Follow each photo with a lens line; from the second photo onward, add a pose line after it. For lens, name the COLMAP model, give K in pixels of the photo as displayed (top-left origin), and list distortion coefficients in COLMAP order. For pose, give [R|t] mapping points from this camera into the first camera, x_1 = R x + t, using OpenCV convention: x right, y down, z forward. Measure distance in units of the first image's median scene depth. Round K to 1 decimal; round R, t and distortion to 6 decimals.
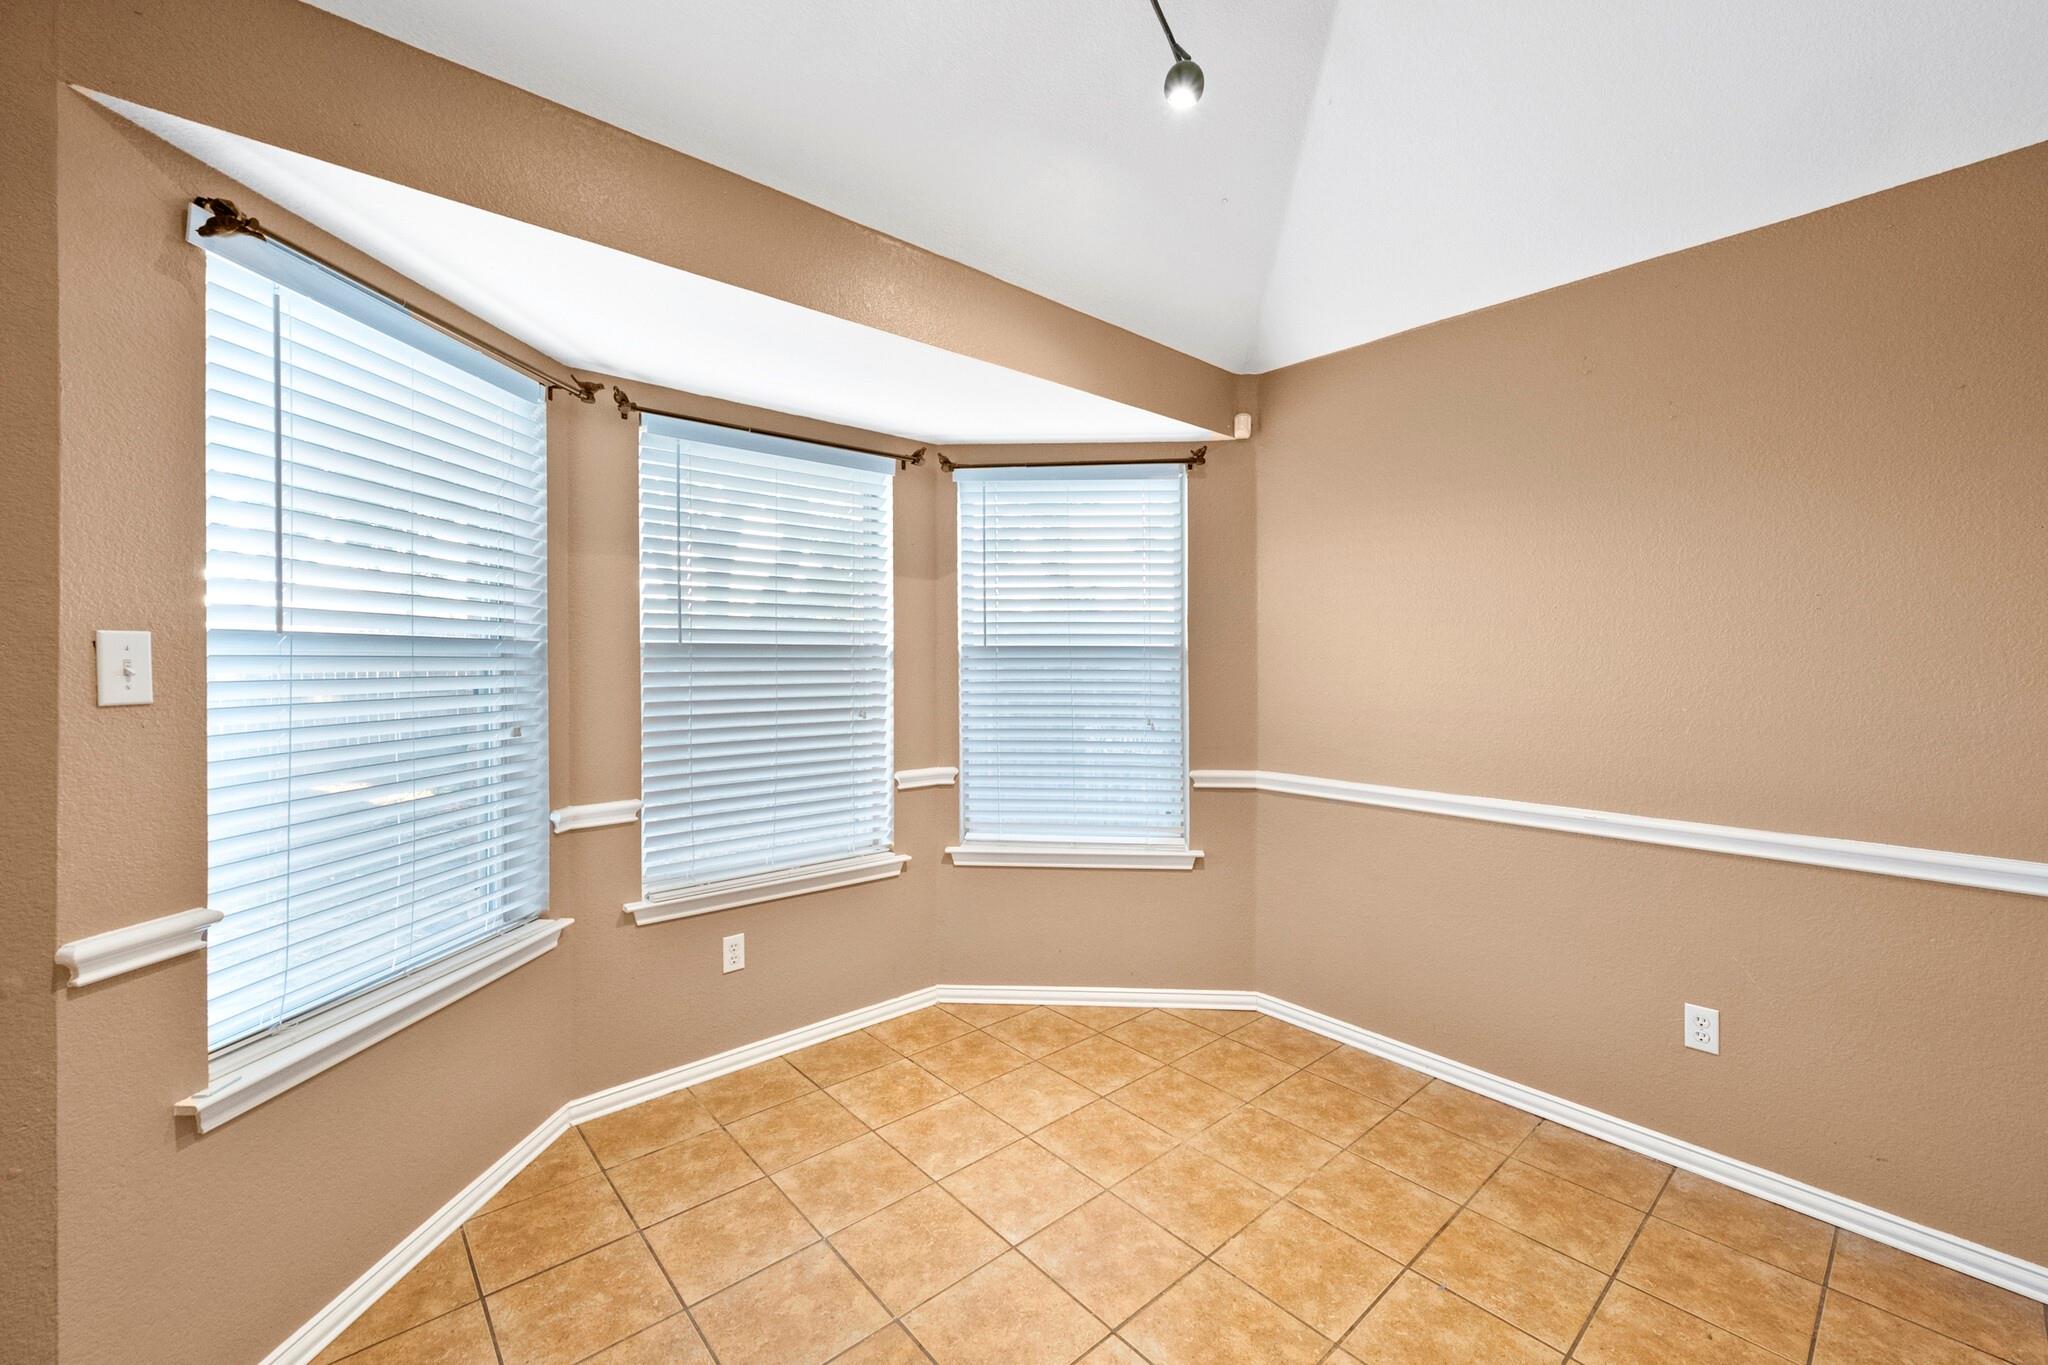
lens RADIAL K [[788.2, 0, 1031.2], [0, 788.2, 662.0], [0, 0, 1]] dist [-0.000687, -0.000111]
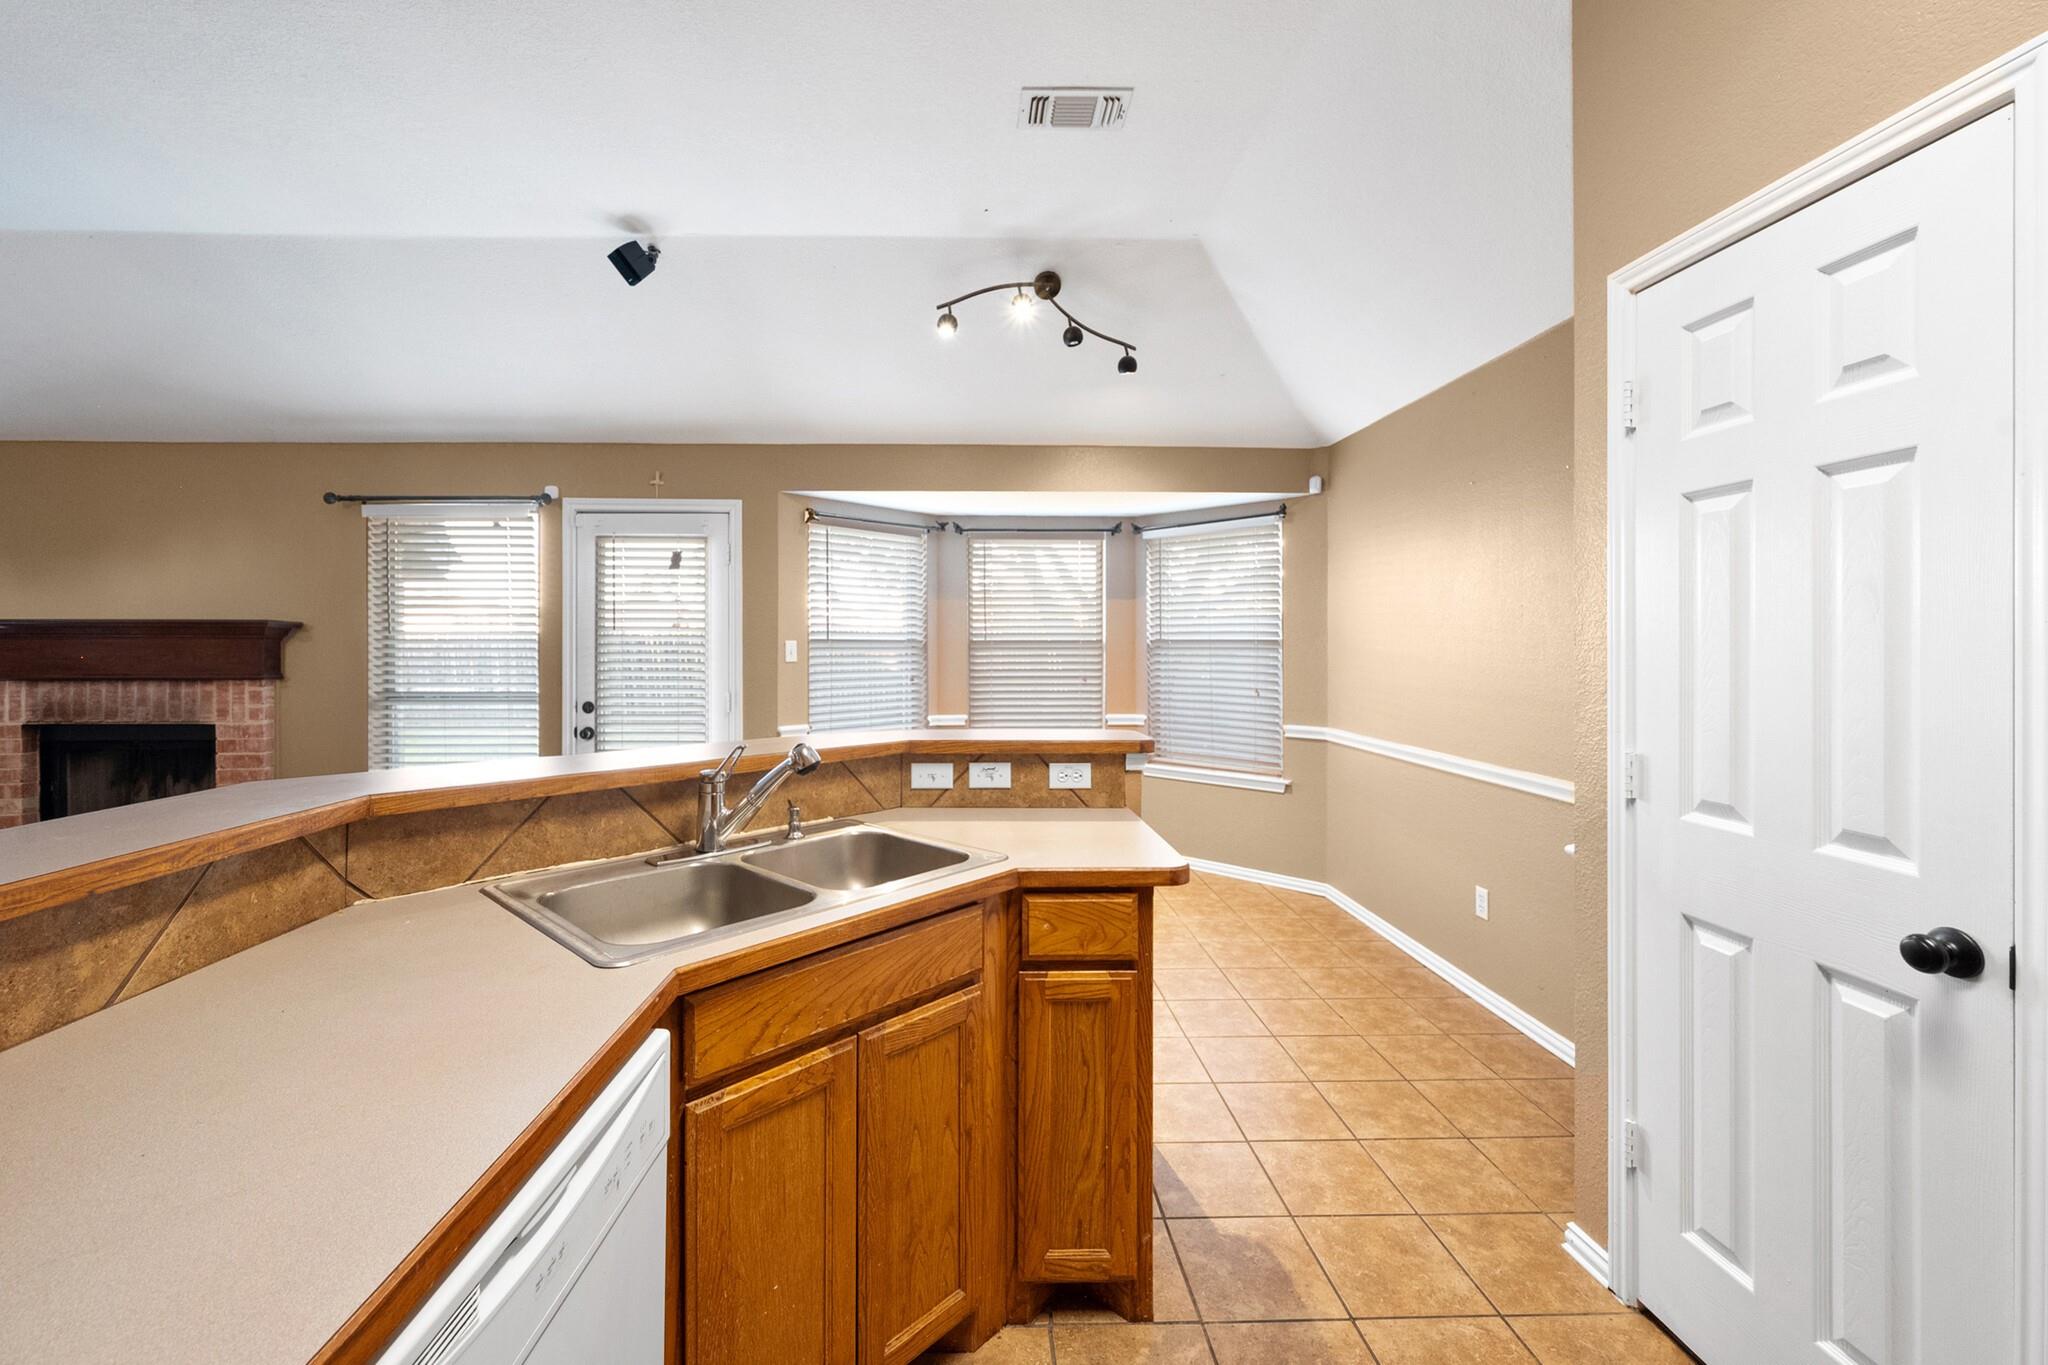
lens RADIAL K [[832.3, 0, 1028.1], [0, 832.3, 652.0], [0, 0, 1]] dist [0.000852, 0.000051]
pose [[0.786572, 0.002910, -0.617491, 0.803511], [-0.001280, 0.999994, 0.003081, -0.001565], [0.617497, -0.001633, 0.786572, -0.515139]]
